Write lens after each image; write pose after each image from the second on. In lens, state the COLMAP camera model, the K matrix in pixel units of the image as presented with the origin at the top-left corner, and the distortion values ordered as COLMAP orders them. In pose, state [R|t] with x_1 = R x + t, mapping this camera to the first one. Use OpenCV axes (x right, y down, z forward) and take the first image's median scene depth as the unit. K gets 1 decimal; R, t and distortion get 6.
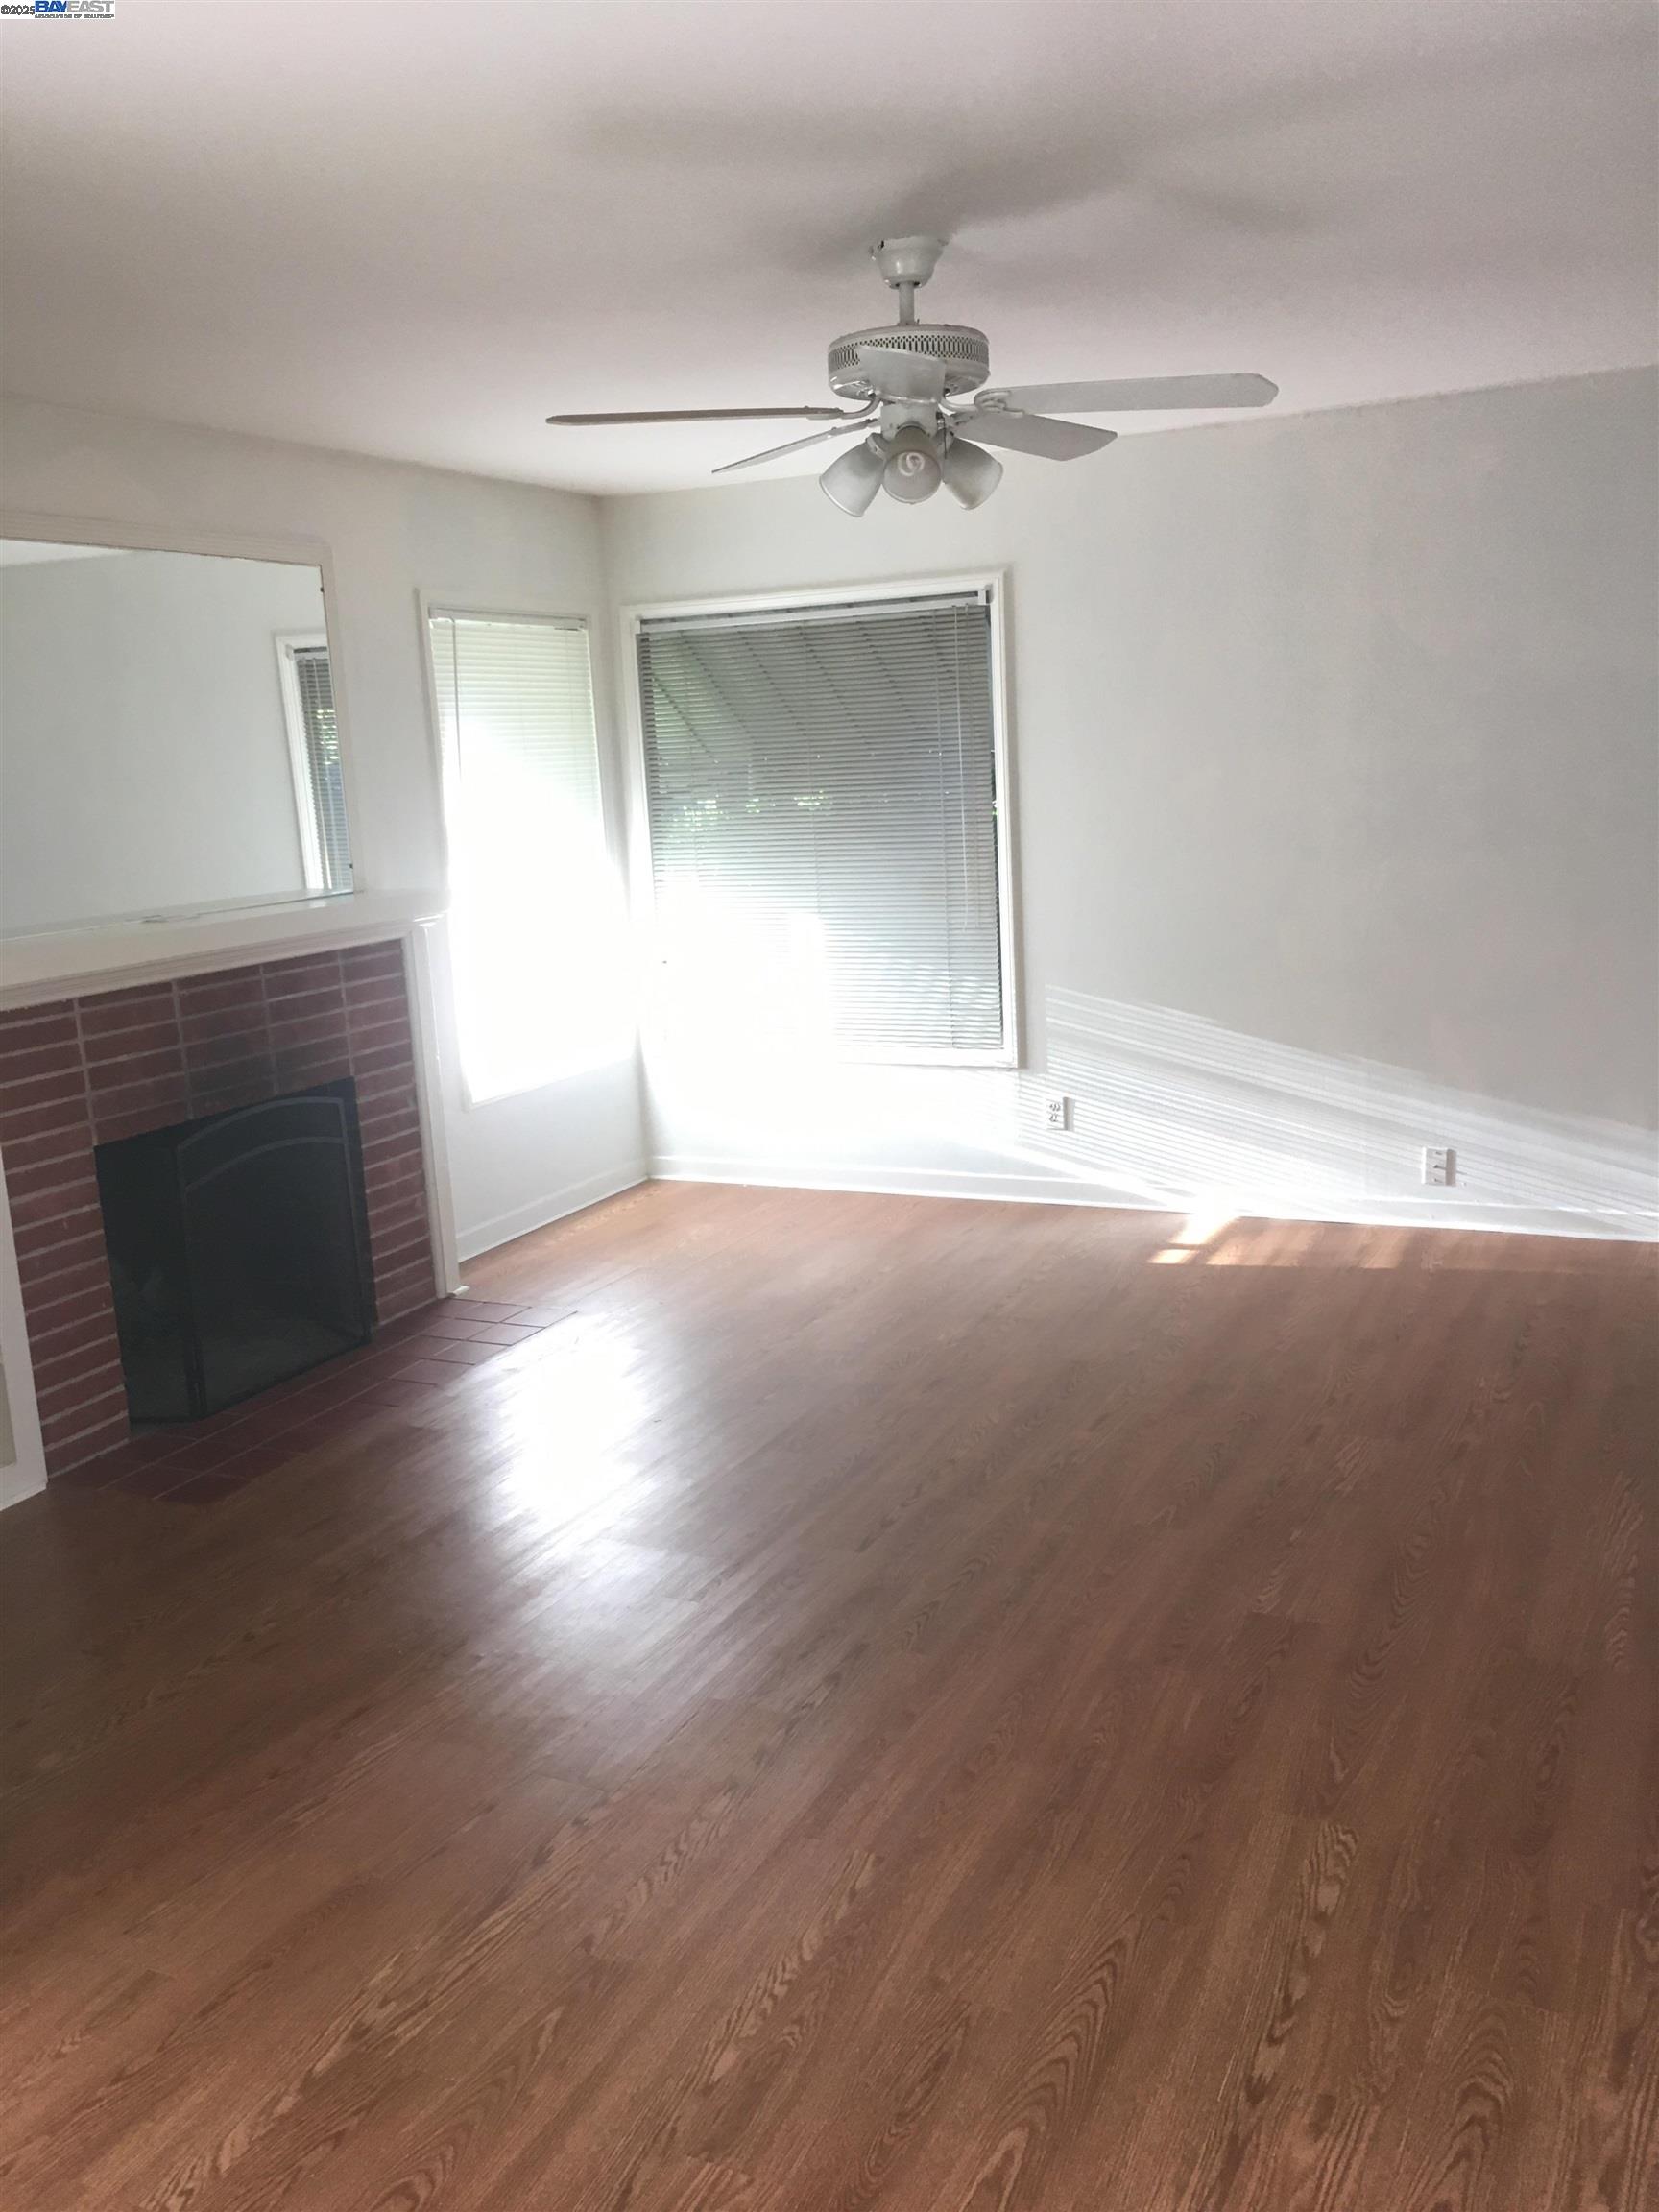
lens RADIAL K [[1887.3, 0, 830.1], [0, 1887.3, 1099.1], [0, 0, 1]] dist [0.054849, -0.064721]
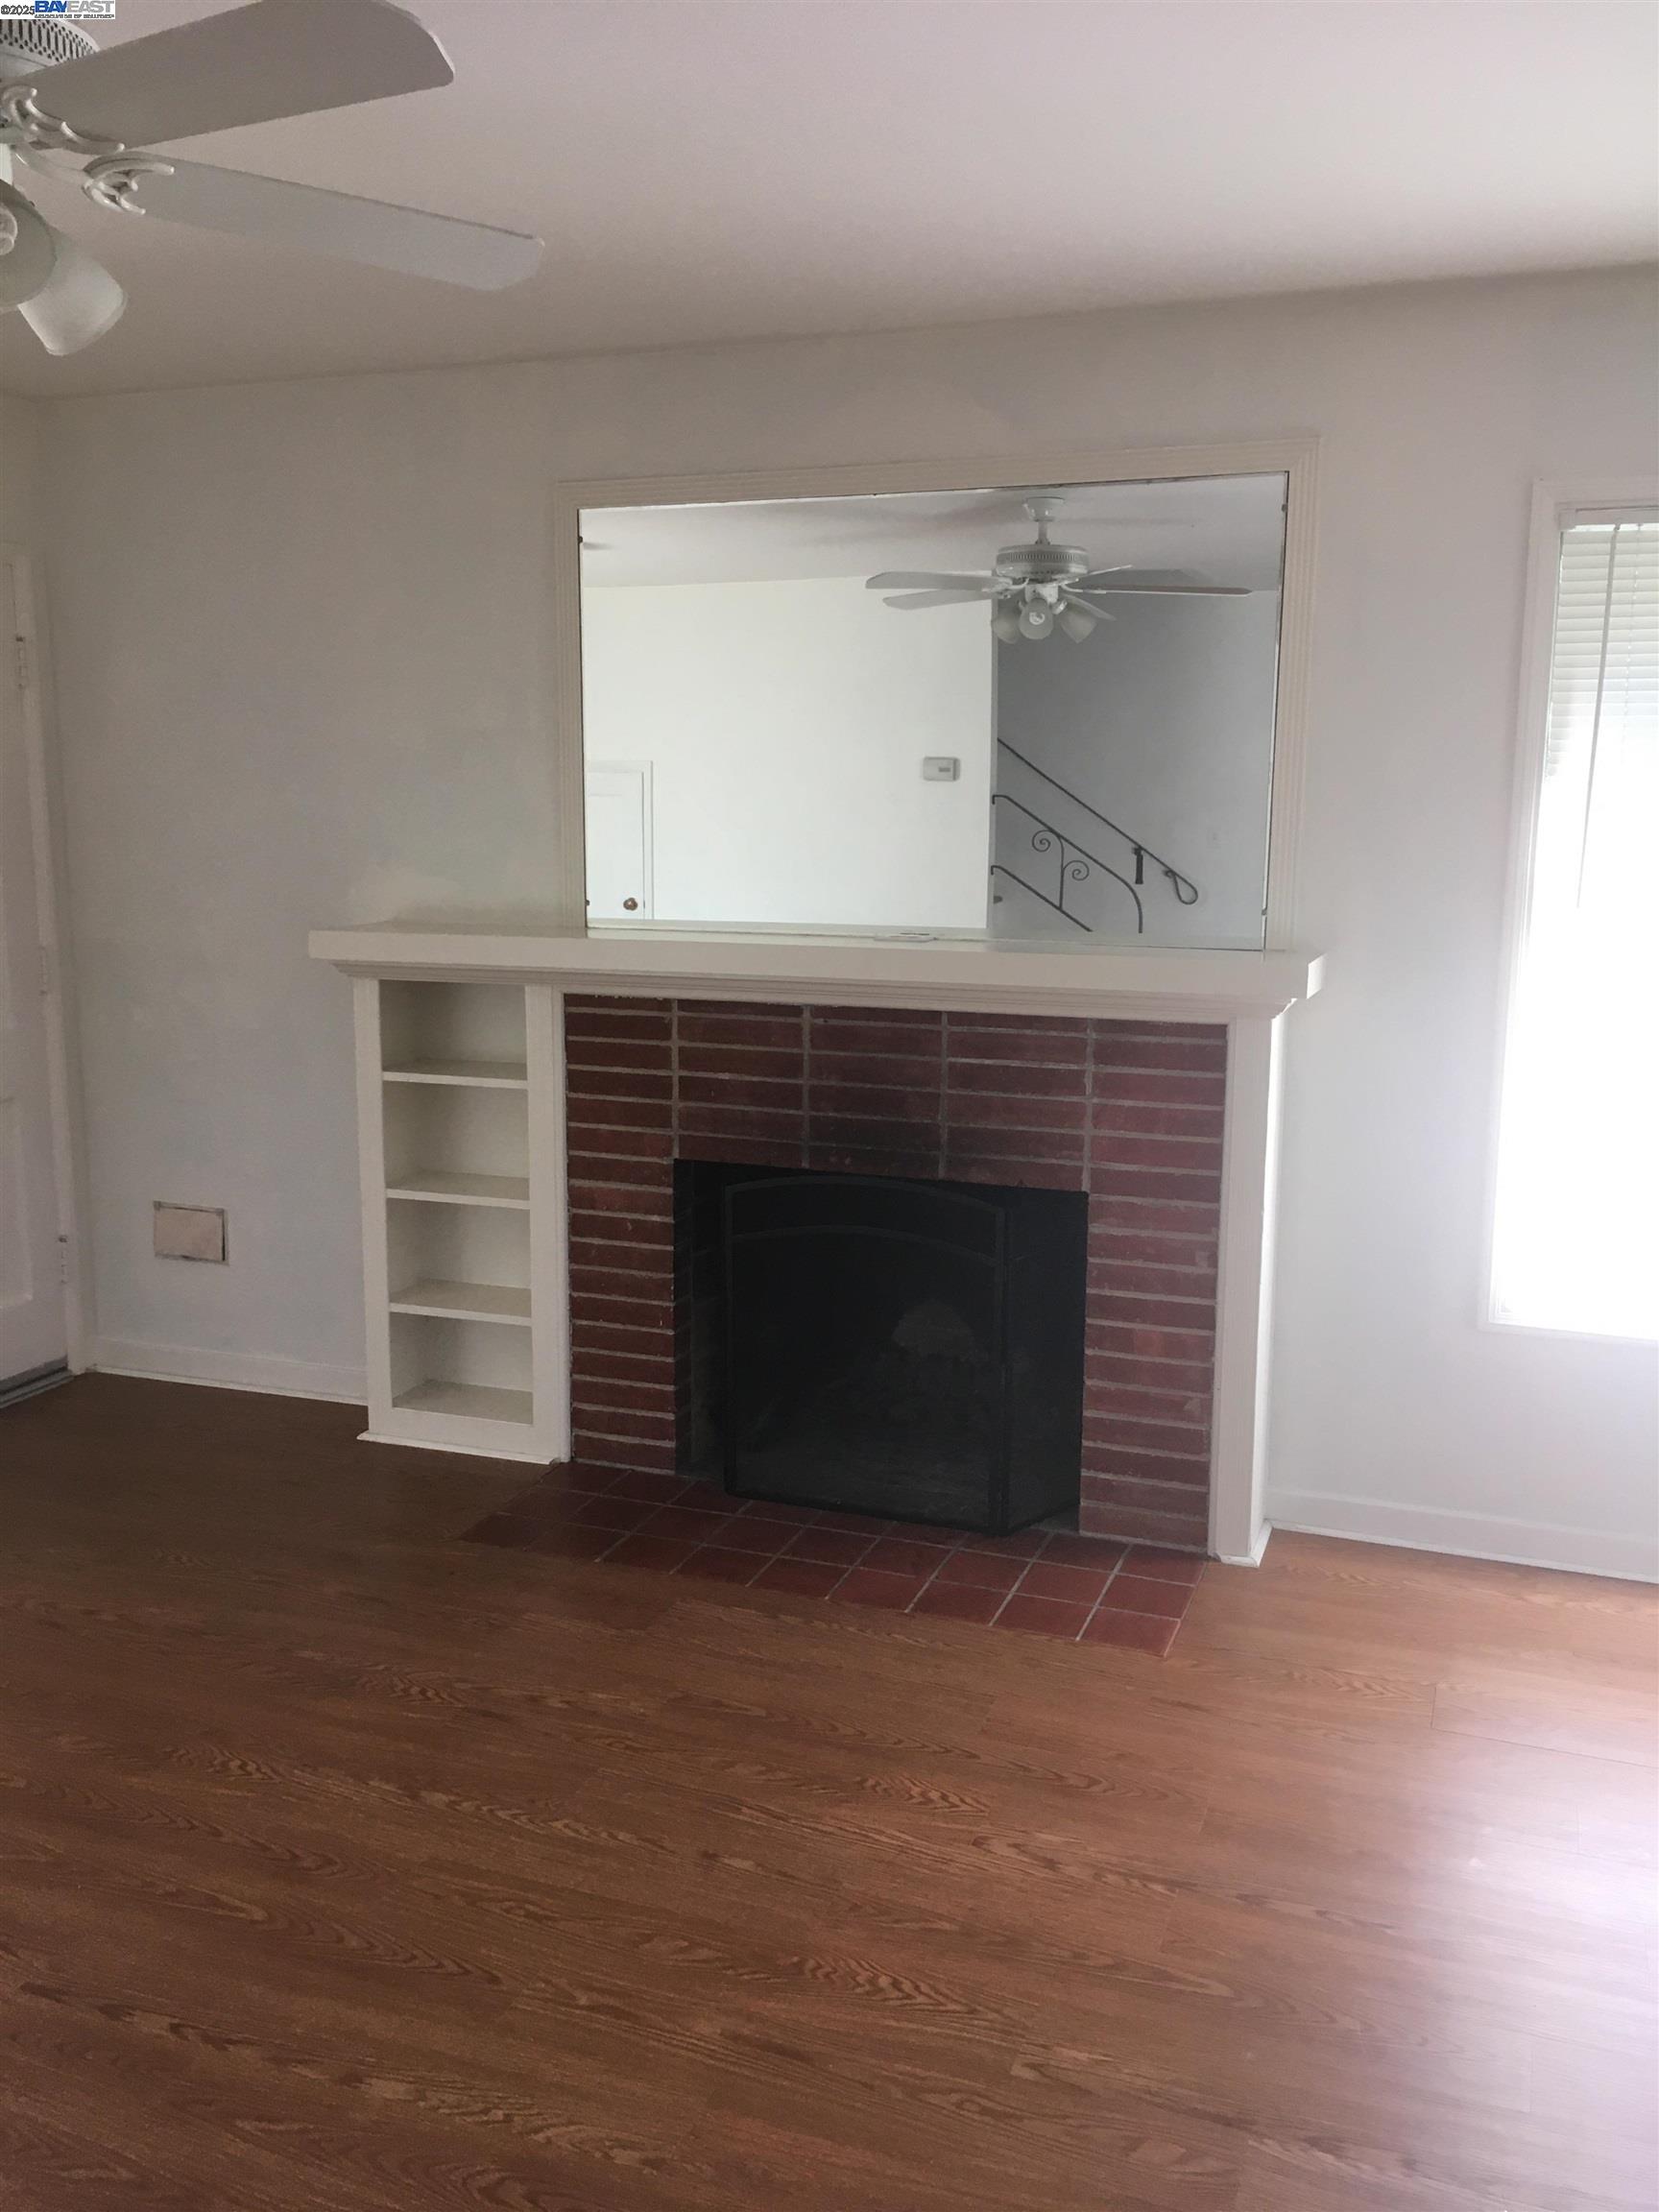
lens RADIAL K [[1887.3, 0, 833.0], [0, 1887.3, 1101.5], [0, 0, 1]] dist [0.054849, -0.064721]
pose [[0.082449, 0.215932, -0.972921, 0.435046], [-0.194880, 0.960891, 0.196747, -0.168248], [0.977356, 0.173381, 0.121306, 0.807413]]
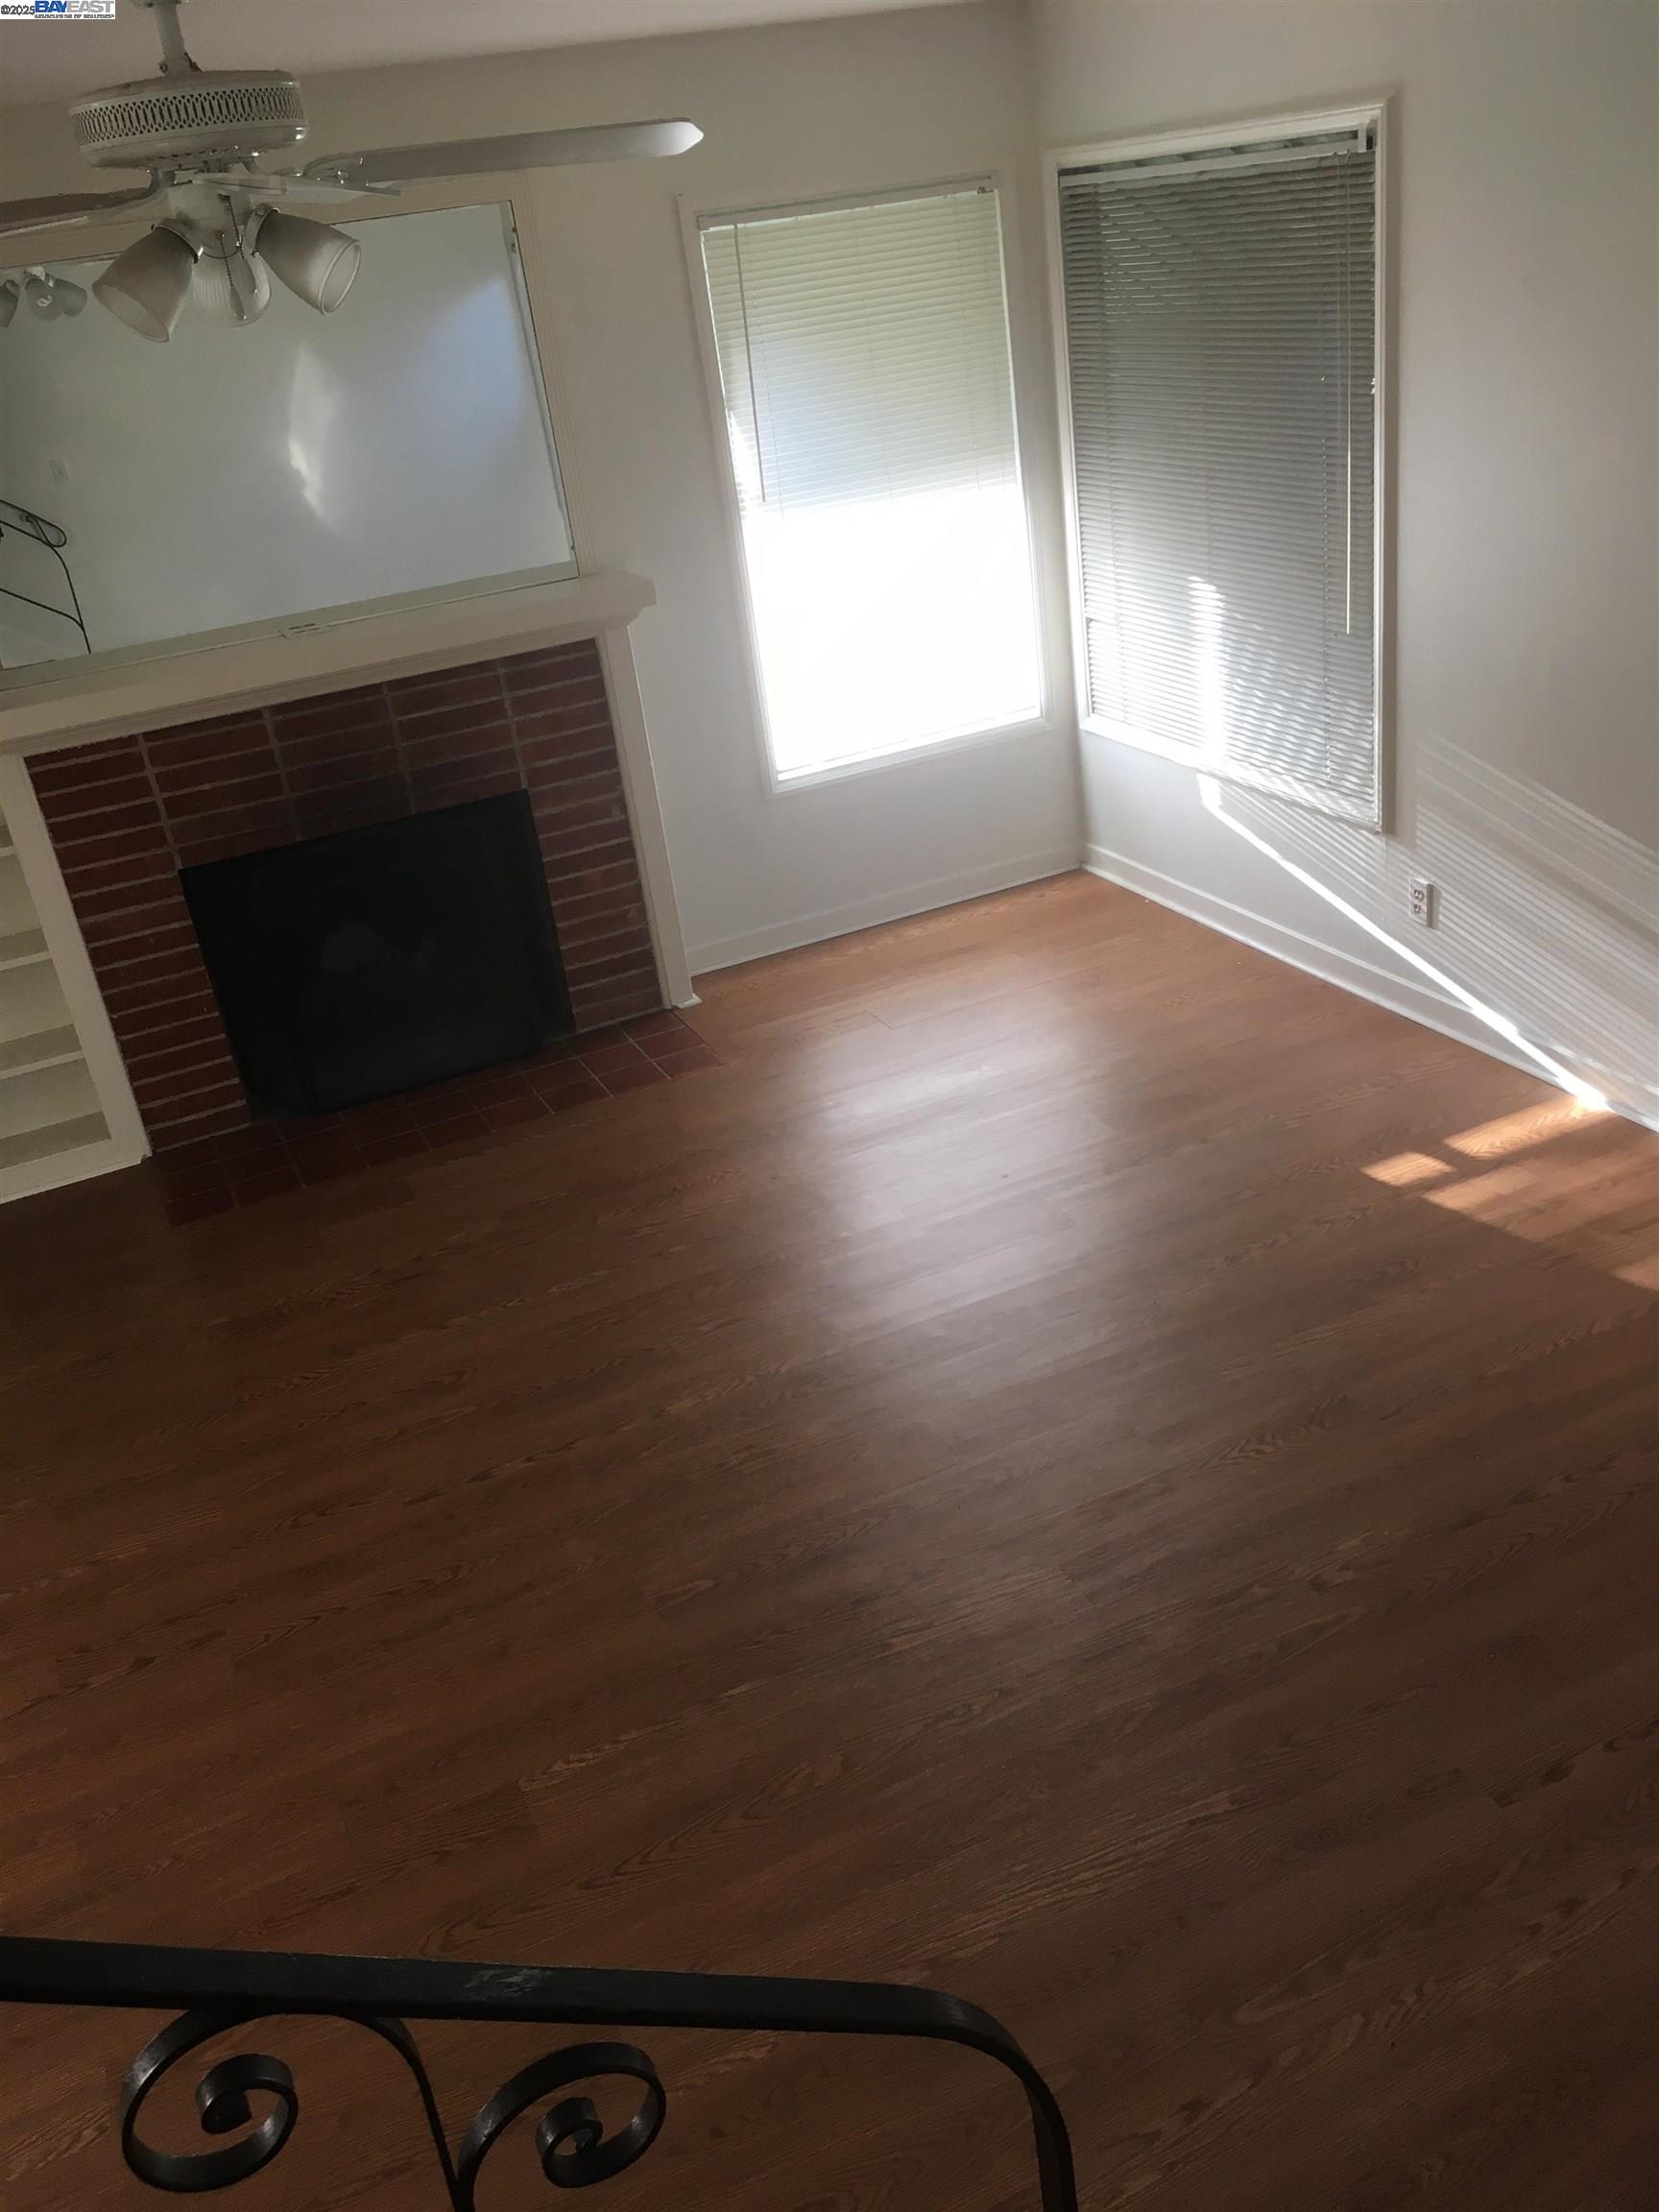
lens RADIAL K [[1887.3, 0, 836.7], [0, 1887.3, 1112.2], [0, 0, 1]] dist [0.054849, -0.064721]
pose [[0.763877, 0.240039, -0.599060, 0.489123], [-0.034684, 0.942183, 0.333300, -0.183994], [0.644429, -0.233822, 0.728037, 0.355226]]
